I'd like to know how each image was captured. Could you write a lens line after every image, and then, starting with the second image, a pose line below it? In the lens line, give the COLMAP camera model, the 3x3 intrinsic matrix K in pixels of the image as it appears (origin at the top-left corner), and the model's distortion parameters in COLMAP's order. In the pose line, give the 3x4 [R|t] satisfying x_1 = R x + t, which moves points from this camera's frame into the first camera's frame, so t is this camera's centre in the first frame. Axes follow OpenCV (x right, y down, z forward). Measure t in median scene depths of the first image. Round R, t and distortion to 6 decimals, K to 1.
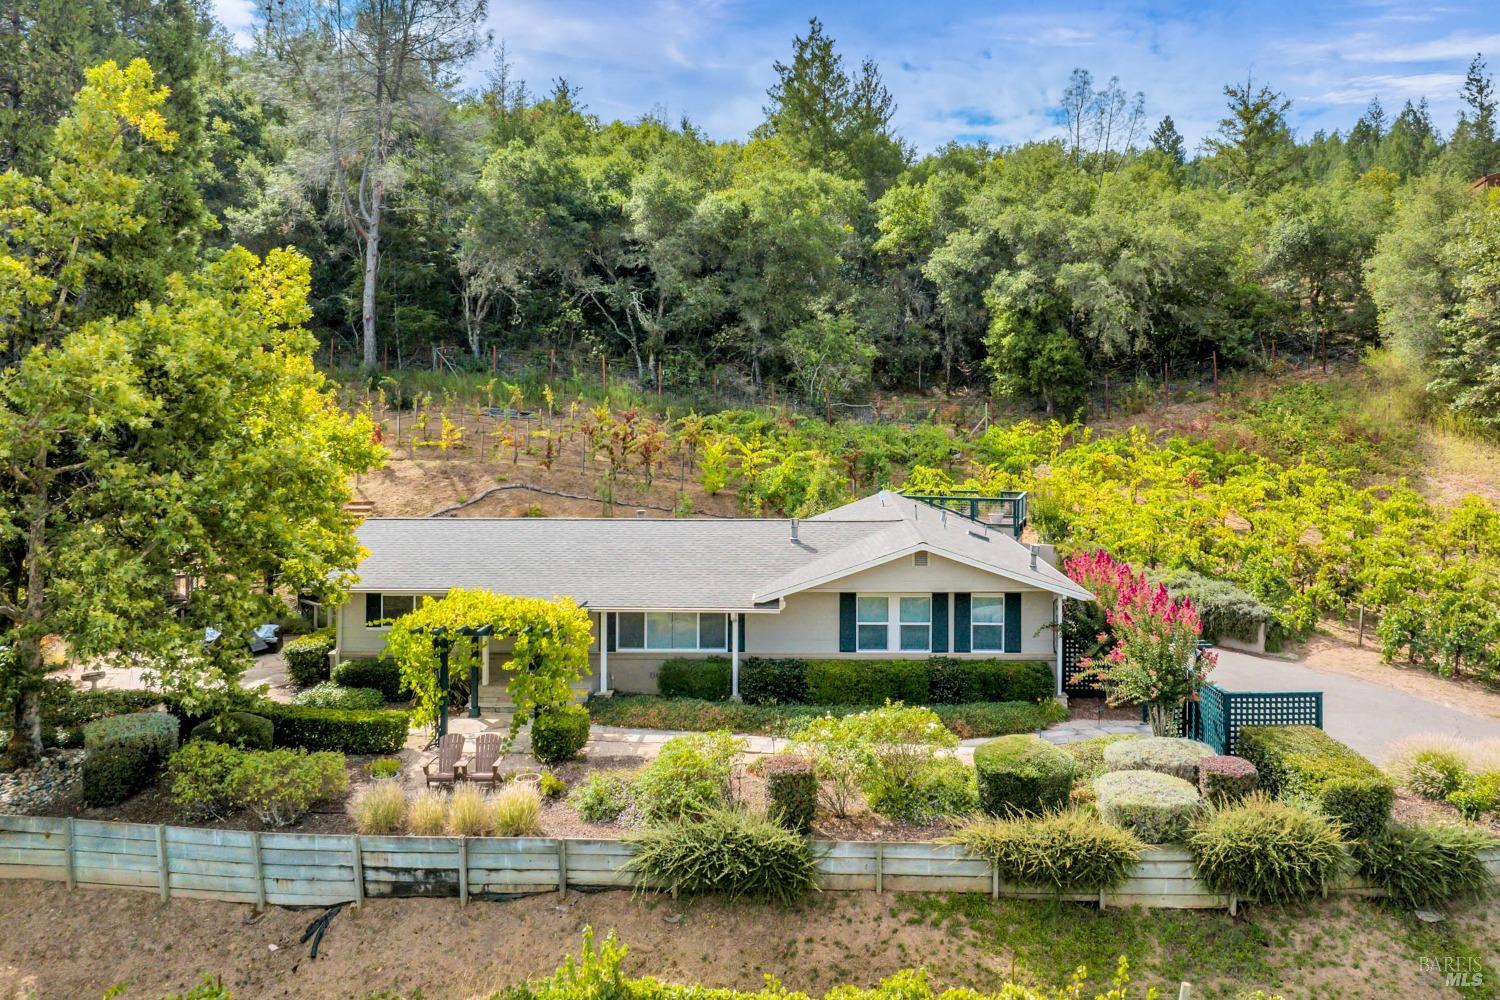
lens RADIAL K [[1037.2, 0, 781.4], [0, 1037.2, 449.3], [0, 0, 1]] dist [-0.043998, 0.001052]
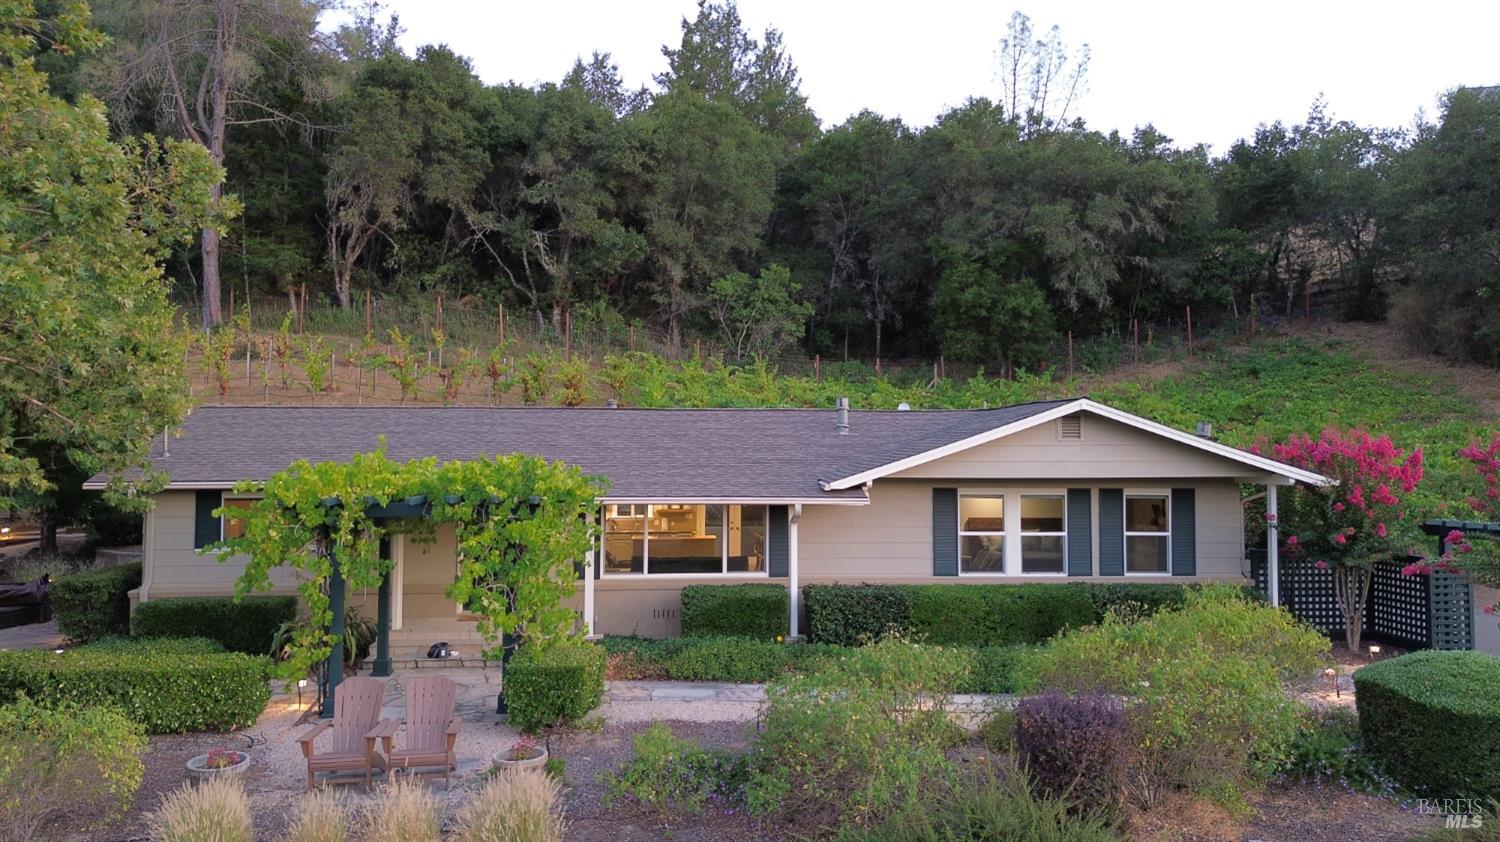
lens RADIAL K [[1061.7, 0, 750.0], [0, 1061.7, 421.0], [0, 0, 1]] dist [0.044470, -0.000423]
pose [[0.996331, 0.001743, 0.085564, -0.041088], [0.001609, 0.999234, -0.039090, 0.040527], [-0.085567, 0.039084, 0.995566, 0.105298]]
